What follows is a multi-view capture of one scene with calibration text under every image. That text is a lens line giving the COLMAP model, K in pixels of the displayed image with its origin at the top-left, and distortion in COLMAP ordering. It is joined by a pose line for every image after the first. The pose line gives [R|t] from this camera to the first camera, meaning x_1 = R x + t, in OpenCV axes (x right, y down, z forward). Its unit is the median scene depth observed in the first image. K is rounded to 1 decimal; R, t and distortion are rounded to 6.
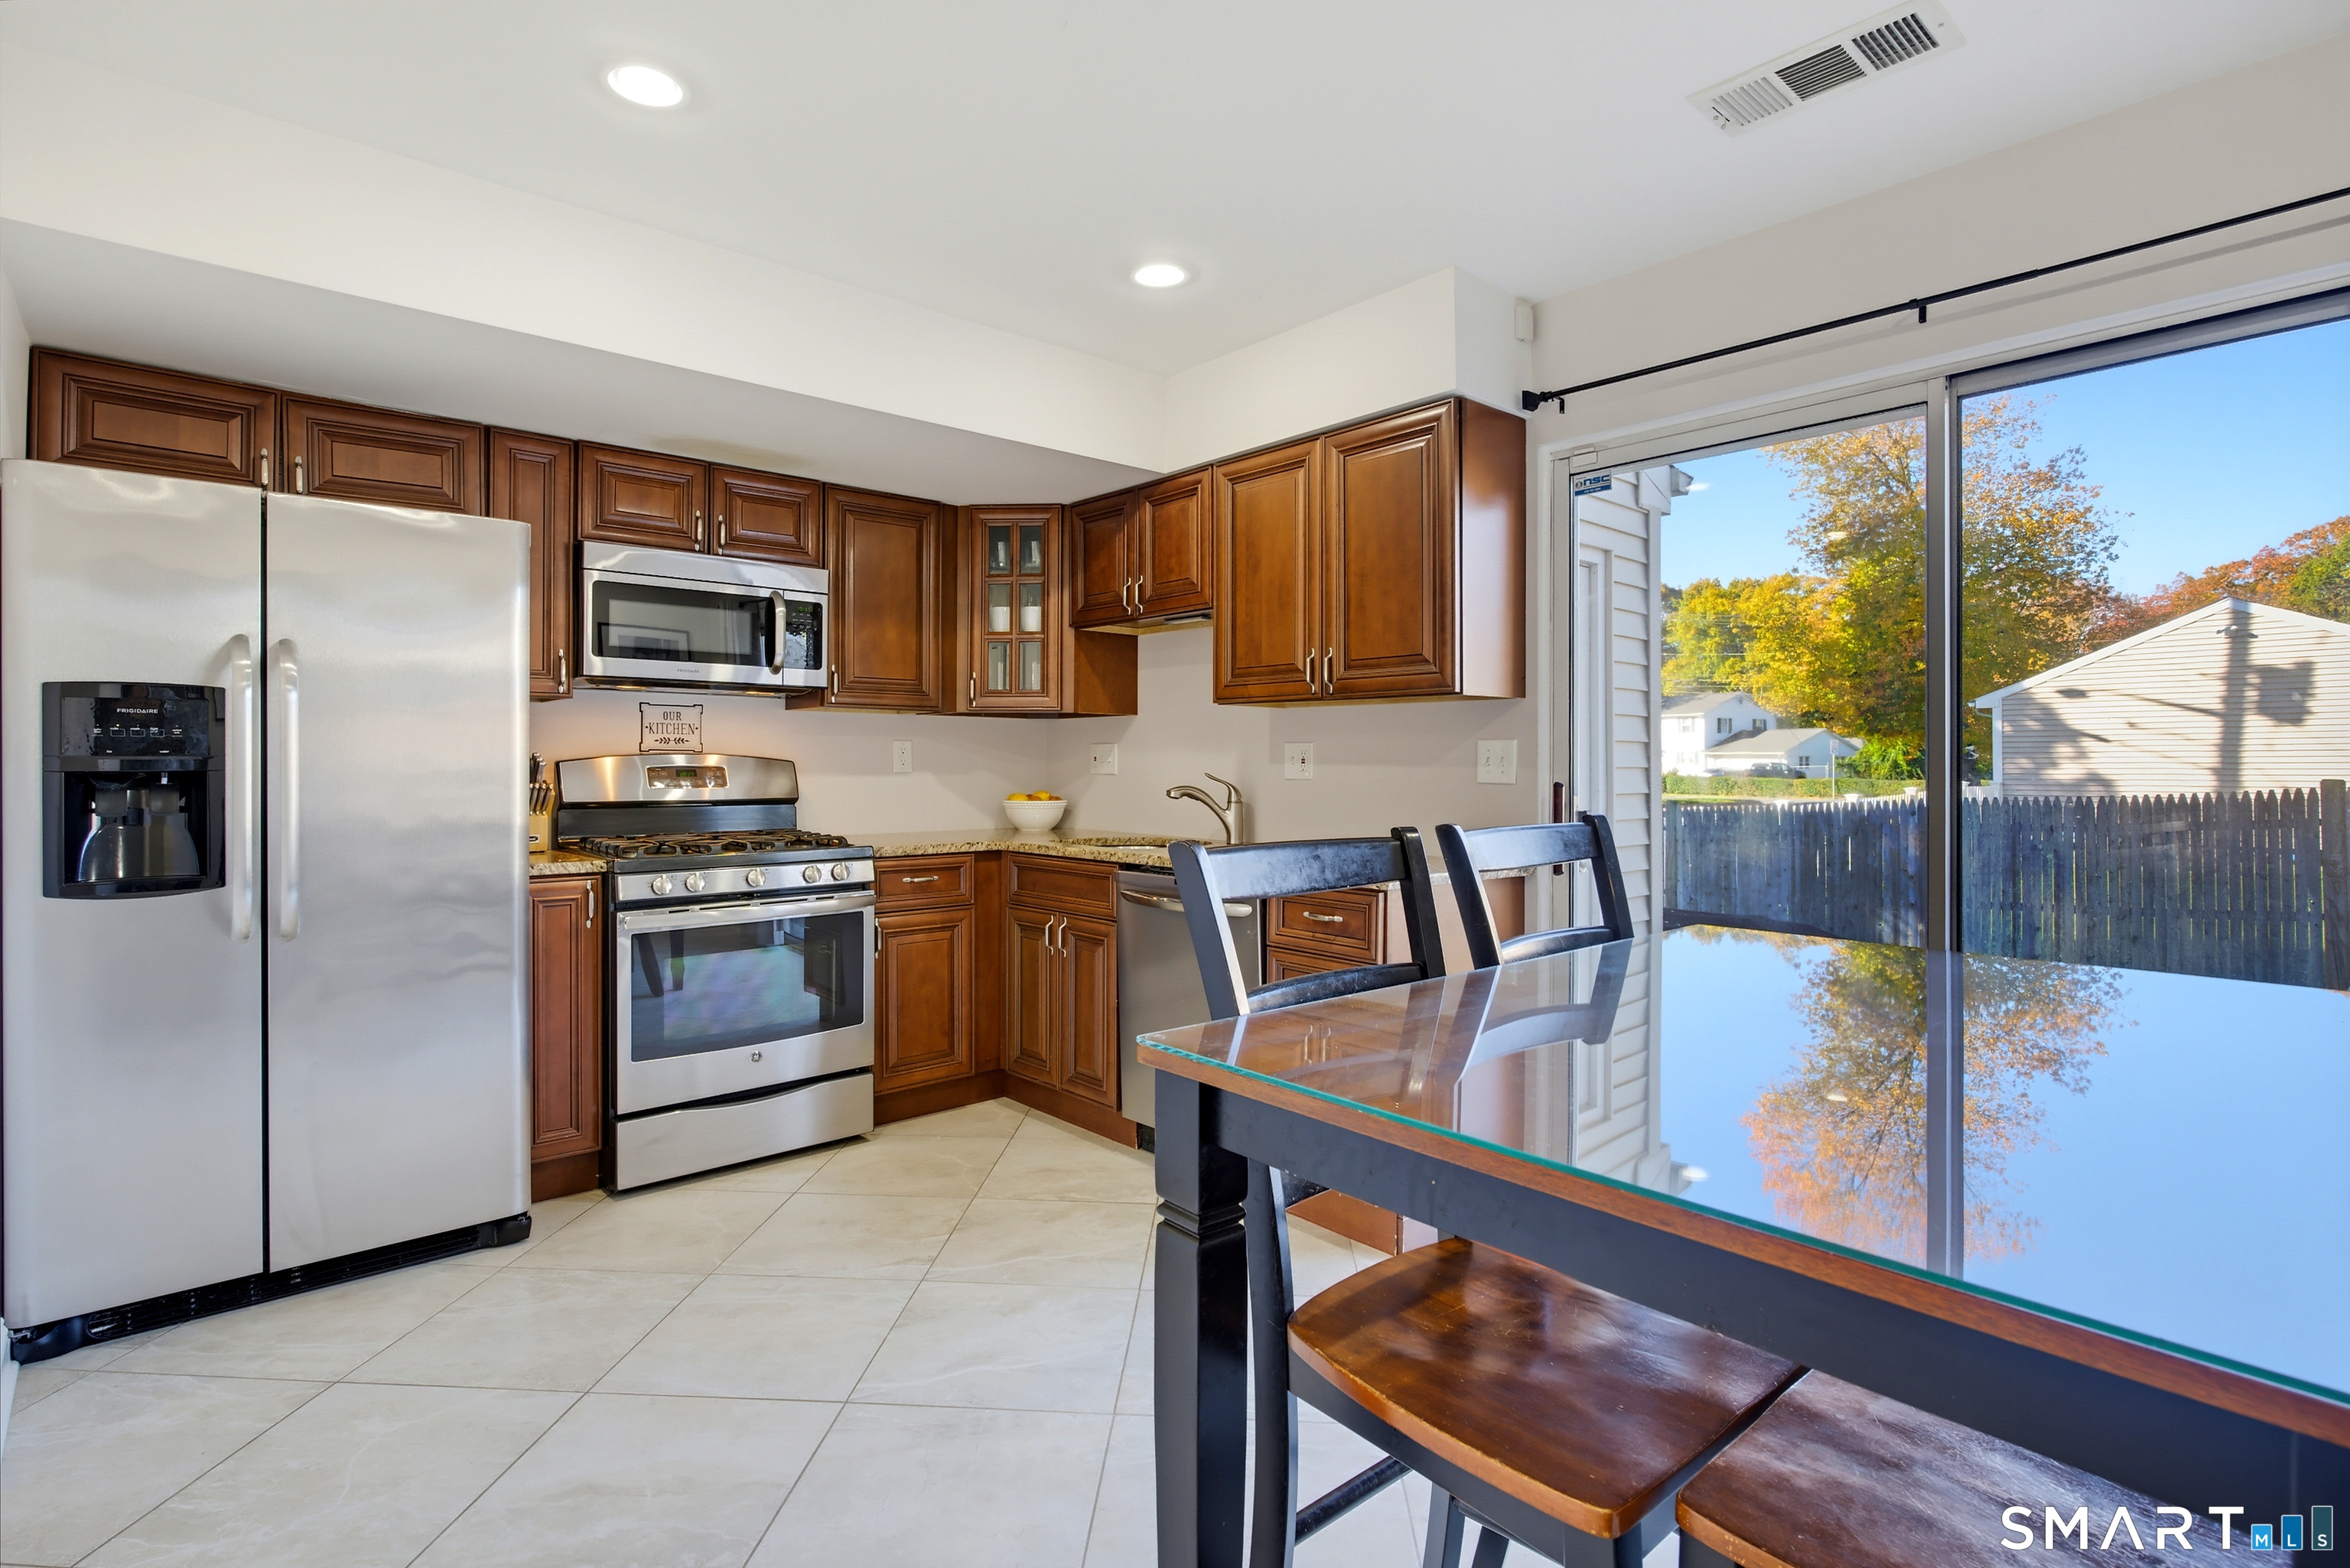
lens RADIAL K [[1160.9, 0, 1177.0], [0, 1160.9, 758.7], [0, 0, 1]] dist [-0.003106, -0.000415]
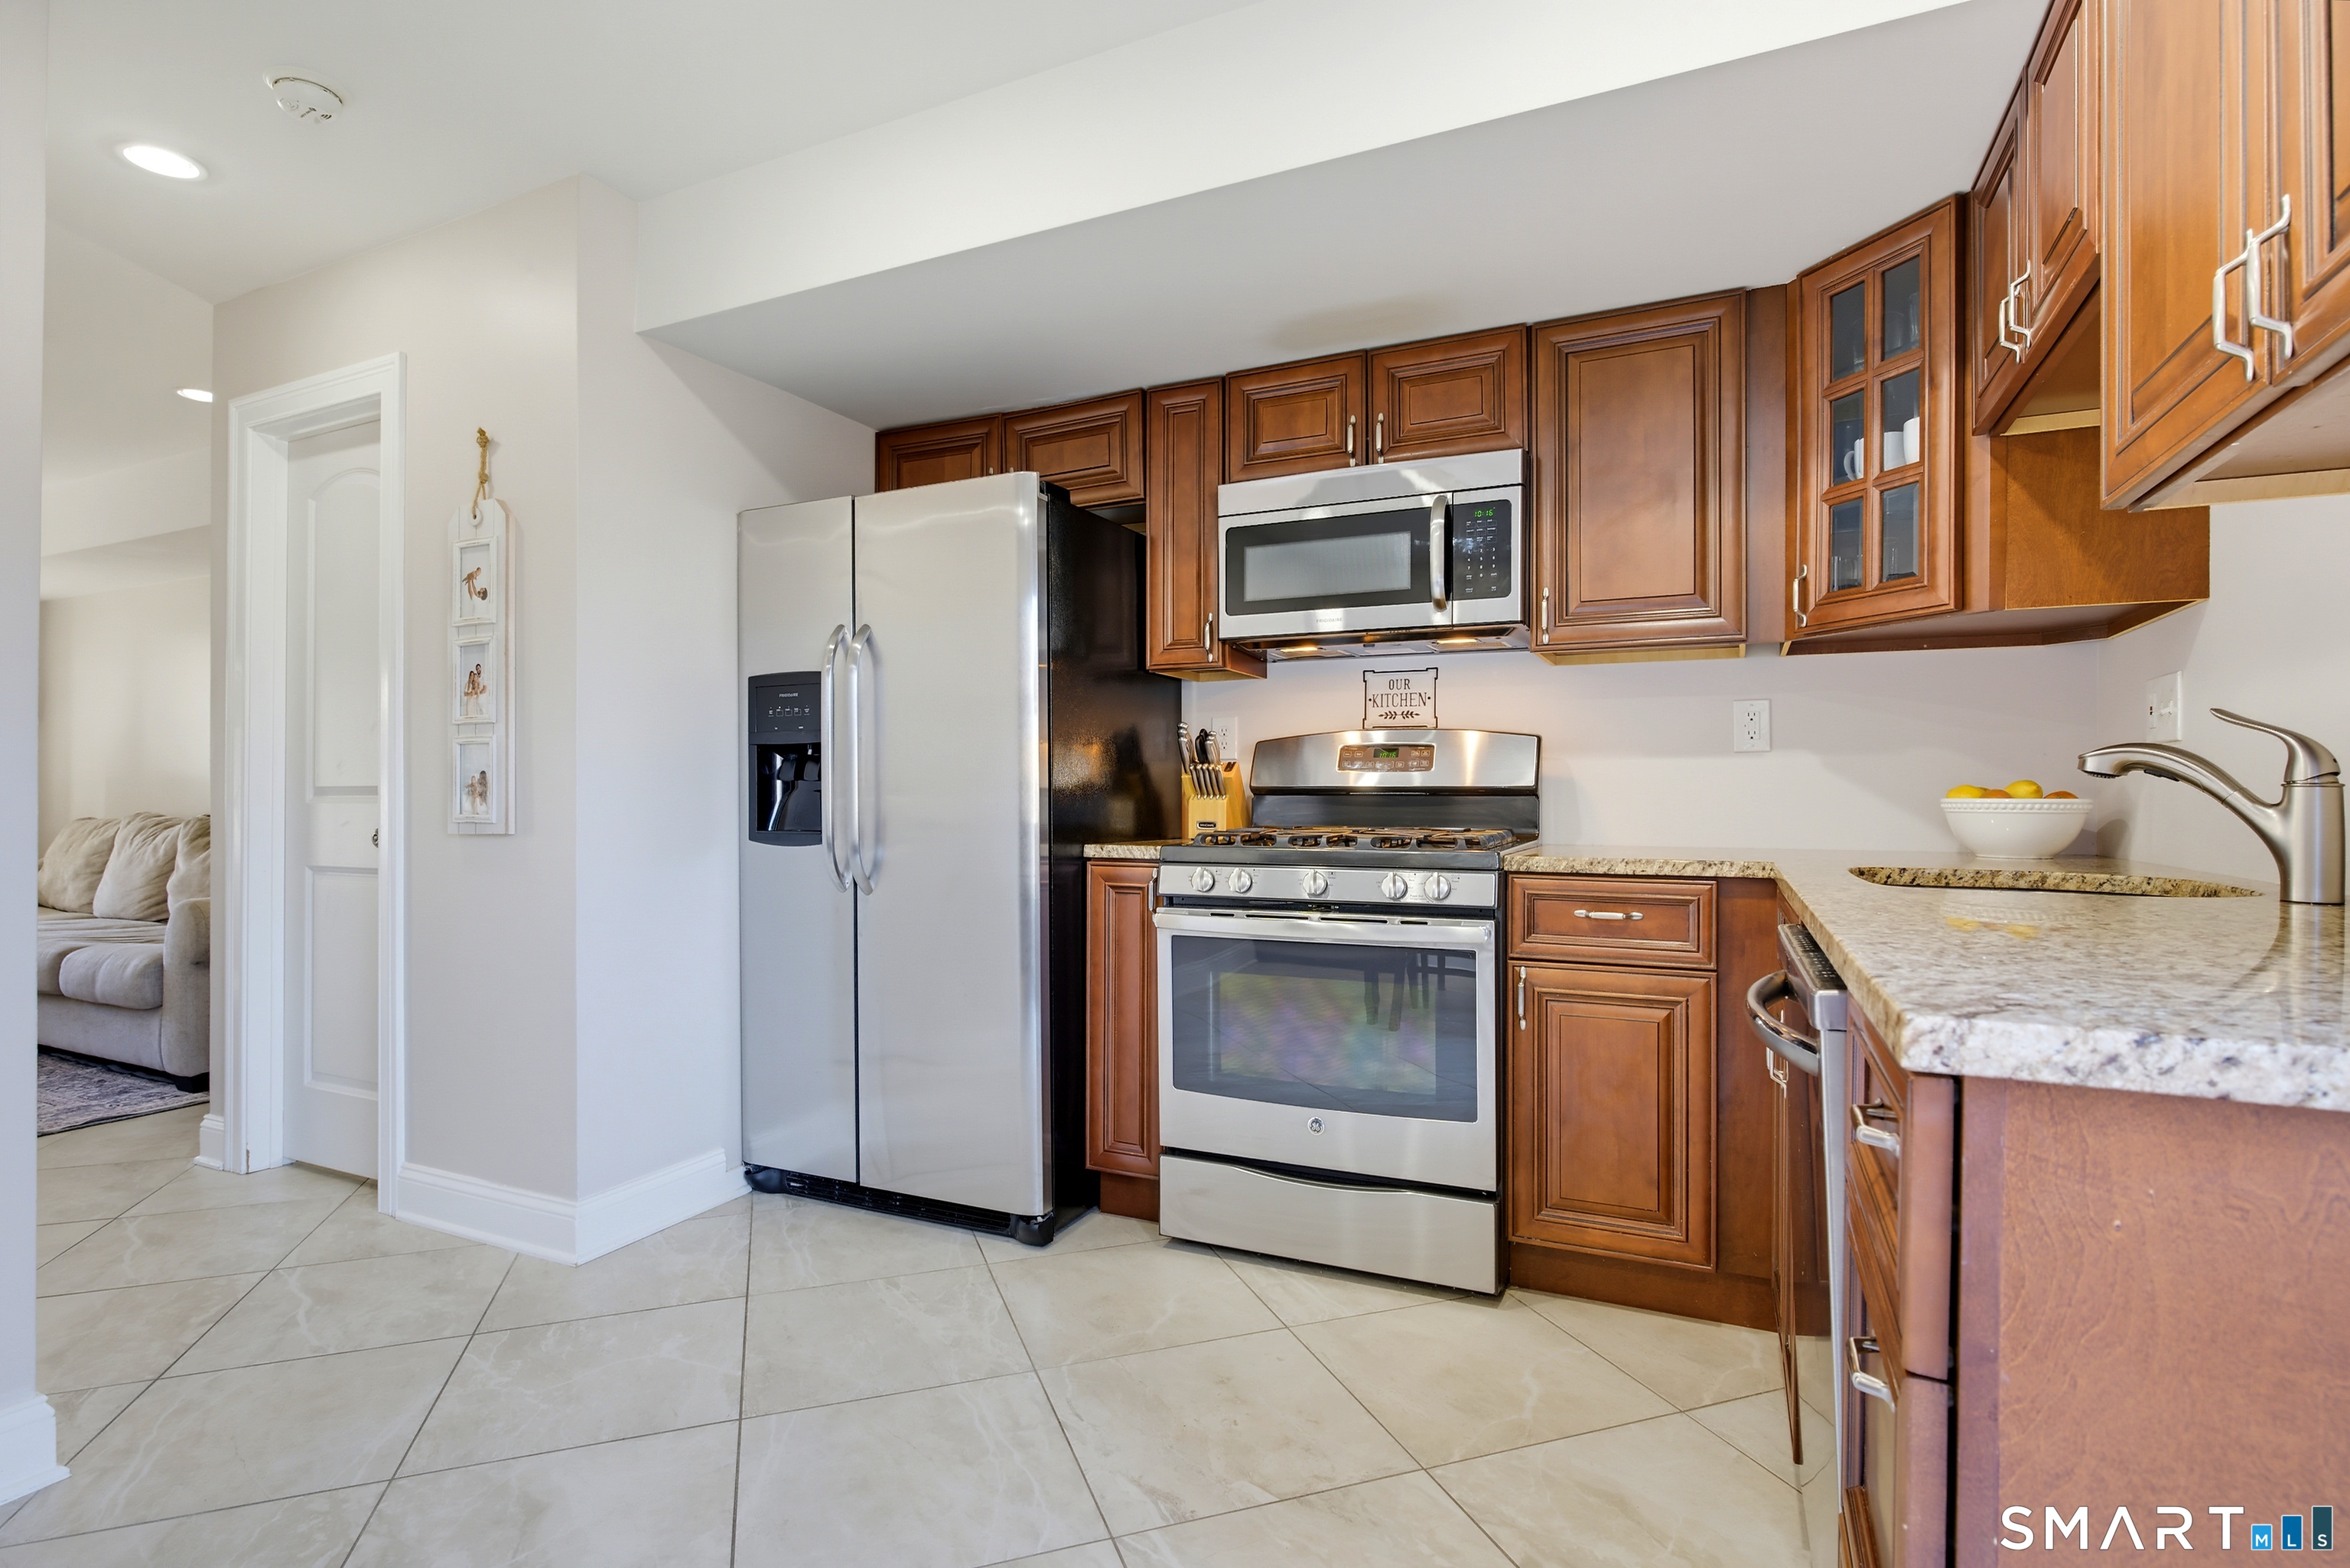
lens RADIAL K [[1145.1, 0, 1170.2], [0, 1145.1, 796.5], [0, 0, 1]] dist [-0.006431, -0.000112]
pose [[0.389061, -0.000441, -0.921212, 0.258128], [0.000467, 1.000000, -0.000281, 0.045162], [0.921212, -0.000321, 0.389062, 0.596171]]
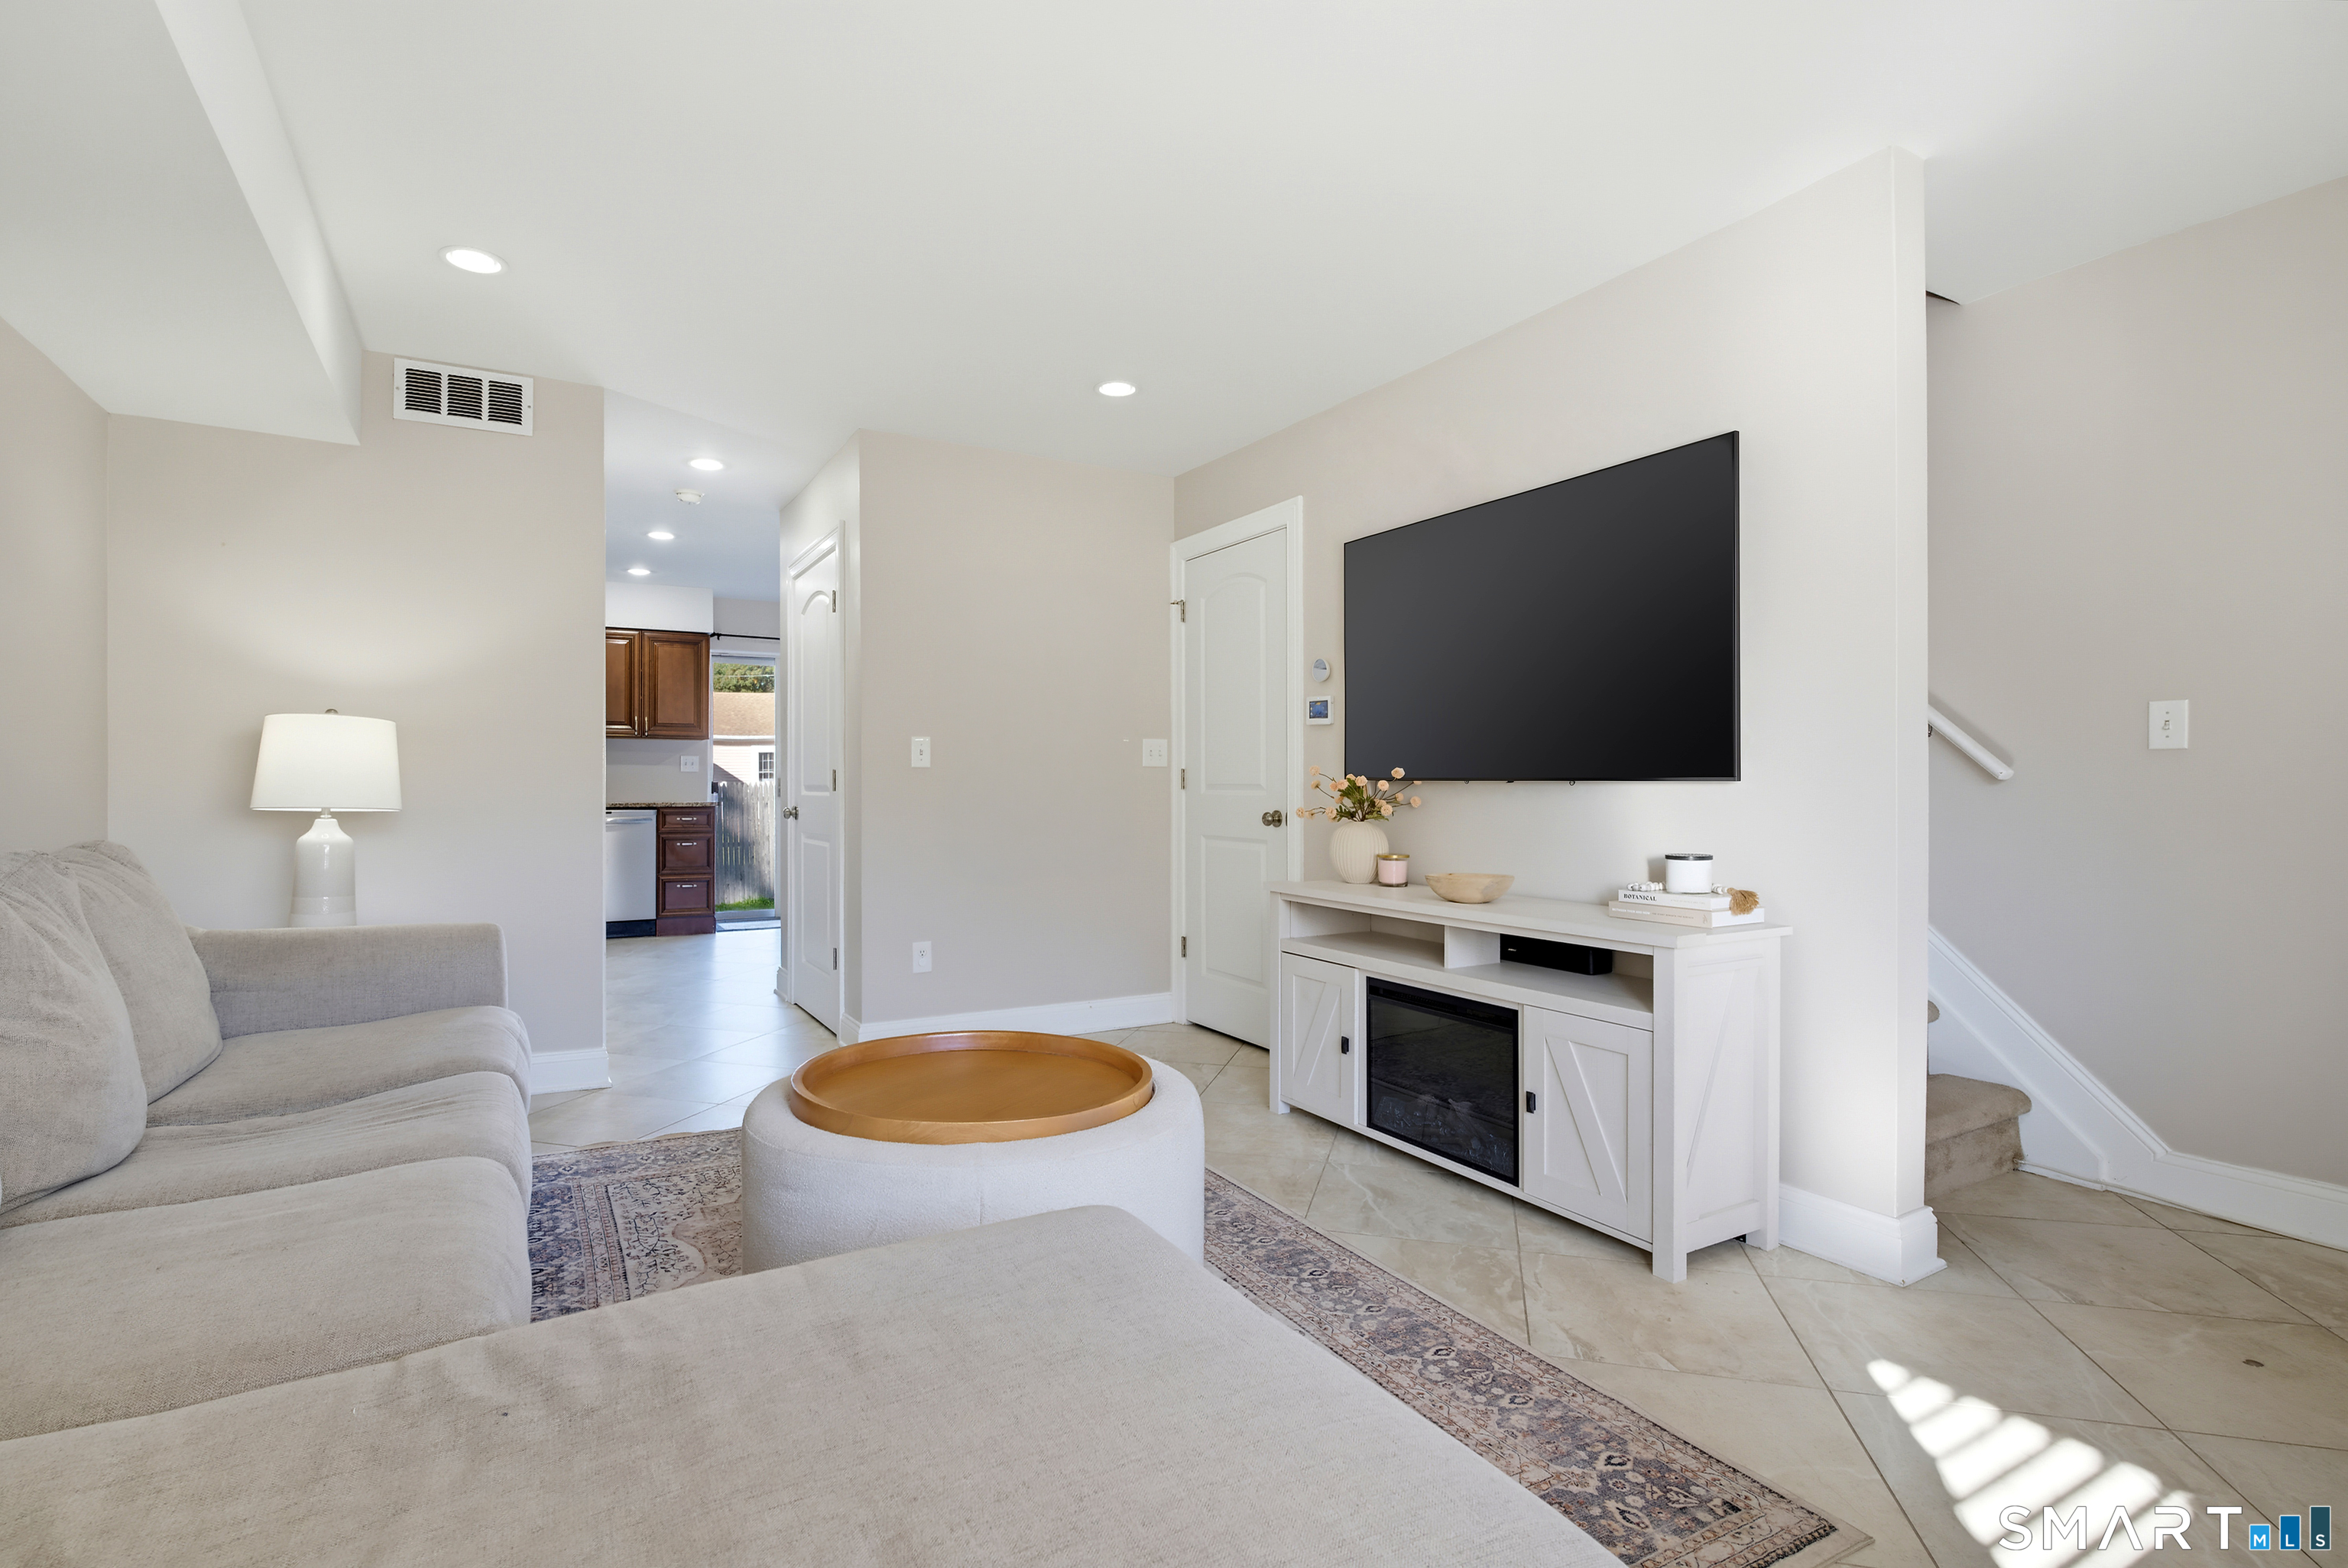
lens RADIAL K [[1127.5, 0, 1168.2], [0, 1127.5, 778.7], [0, 0, 1]] dist [-0.009987, -0.000210]
pose [[0.204206, 0.001064, 0.978927, -1.836517], [0.000162, 0.999999, -0.001120, 0.036728], [-0.978928, 0.000387, 0.204206, -0.540060]]
